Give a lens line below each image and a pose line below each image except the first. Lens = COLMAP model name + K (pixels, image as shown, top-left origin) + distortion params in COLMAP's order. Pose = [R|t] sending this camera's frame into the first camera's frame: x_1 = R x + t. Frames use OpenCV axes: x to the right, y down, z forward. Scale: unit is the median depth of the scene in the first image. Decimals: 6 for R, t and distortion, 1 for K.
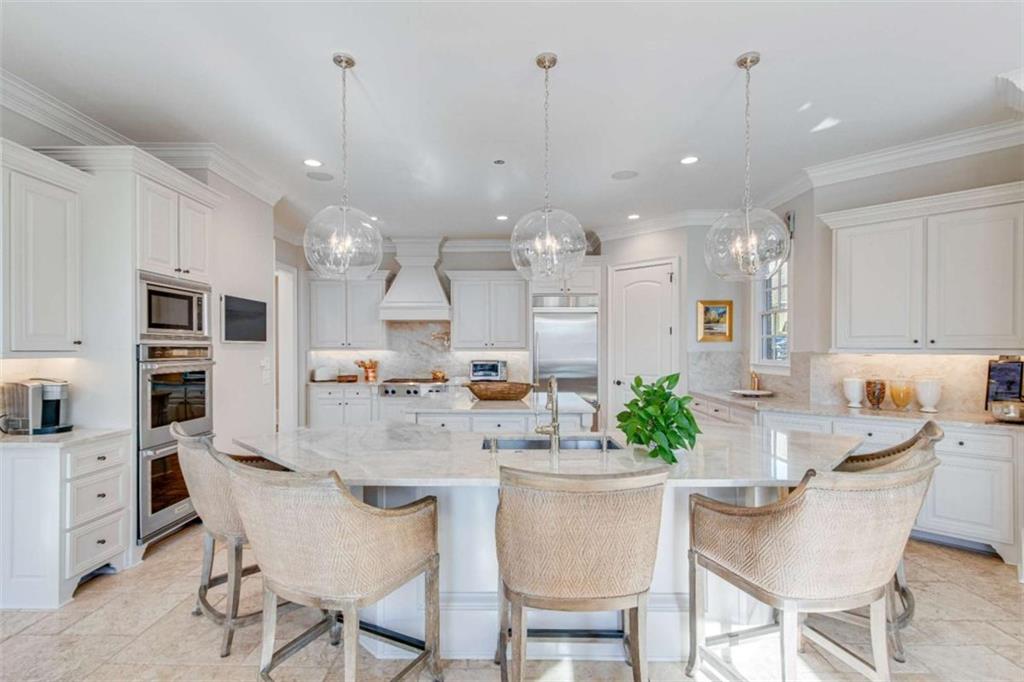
lens RADIAL K [[470.2, 0, 501.3], [0, 470.2, 346.1], [0, 0, 1]] dist [-0.003321, -0.000950]
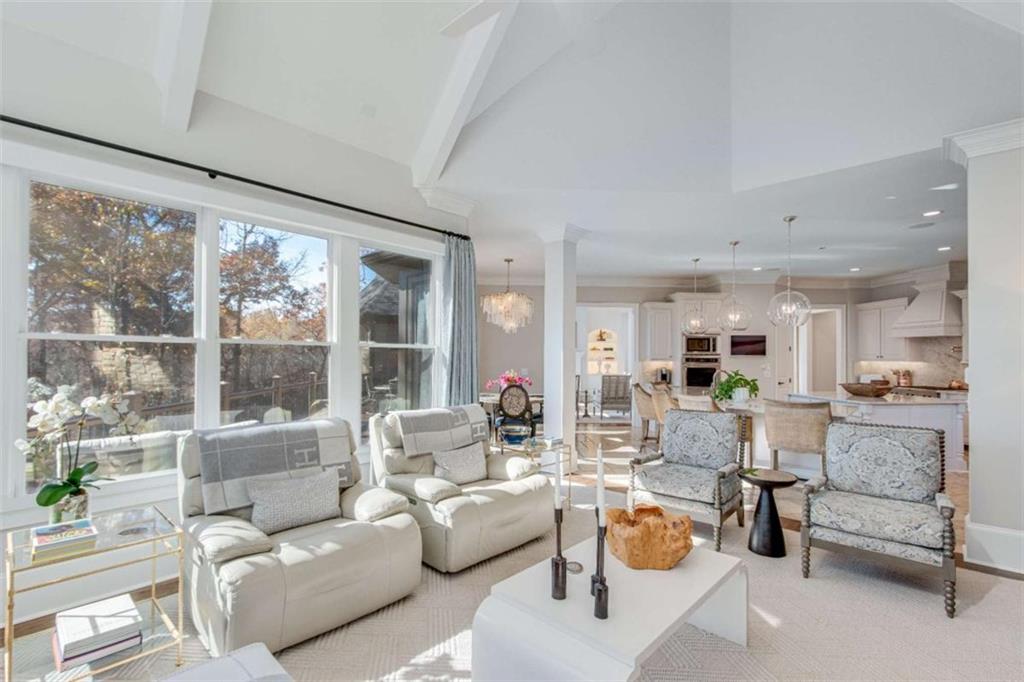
lens RADIAL K [[470.2, 0, 501.3], [0, 470.2, 346.1], [0, 0, 1]] dist [-0.003321, -0.000950]
pose [[0.013870, -0.020201, -0.999700, 1.529052], [-0.002468, 0.999792, -0.020237, -0.007497], [0.999901, 0.002748, 0.013817, -0.132453]]
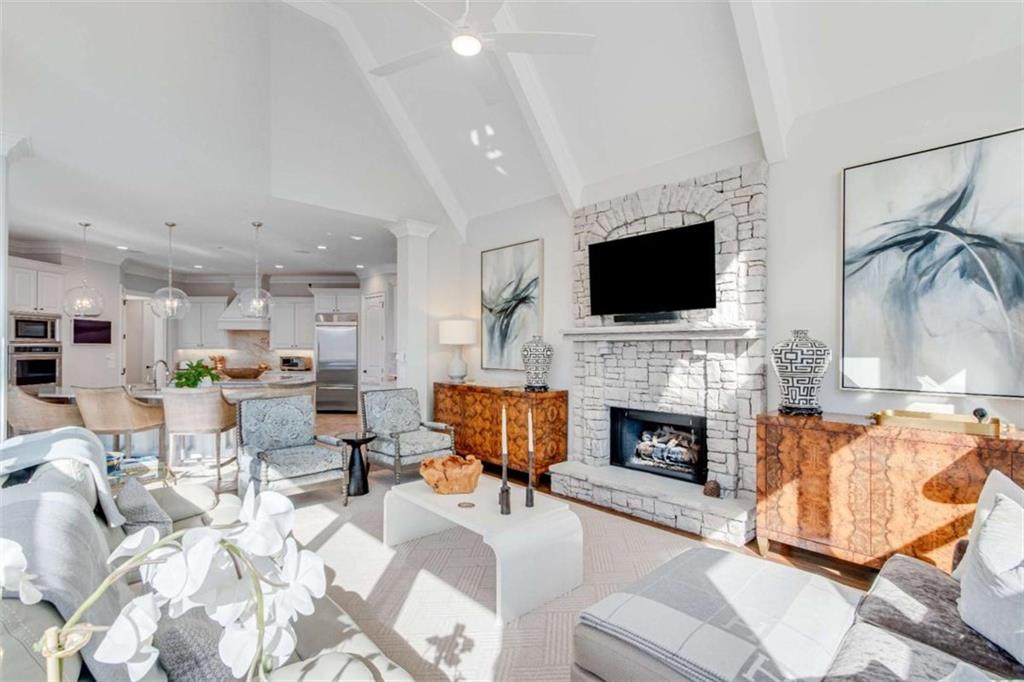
lens RADIAL K [[470.2, 0, 501.3], [0, 470.2, 346.1], [0, 0, 1]] dist [-0.003321, -0.000950]
pose [[0.999061, 0.005435, -0.042991, 1.094434], [-0.005500, 0.999984, -0.001408, -0.007373], [0.042983, 0.001643, 0.999074, -0.725731]]
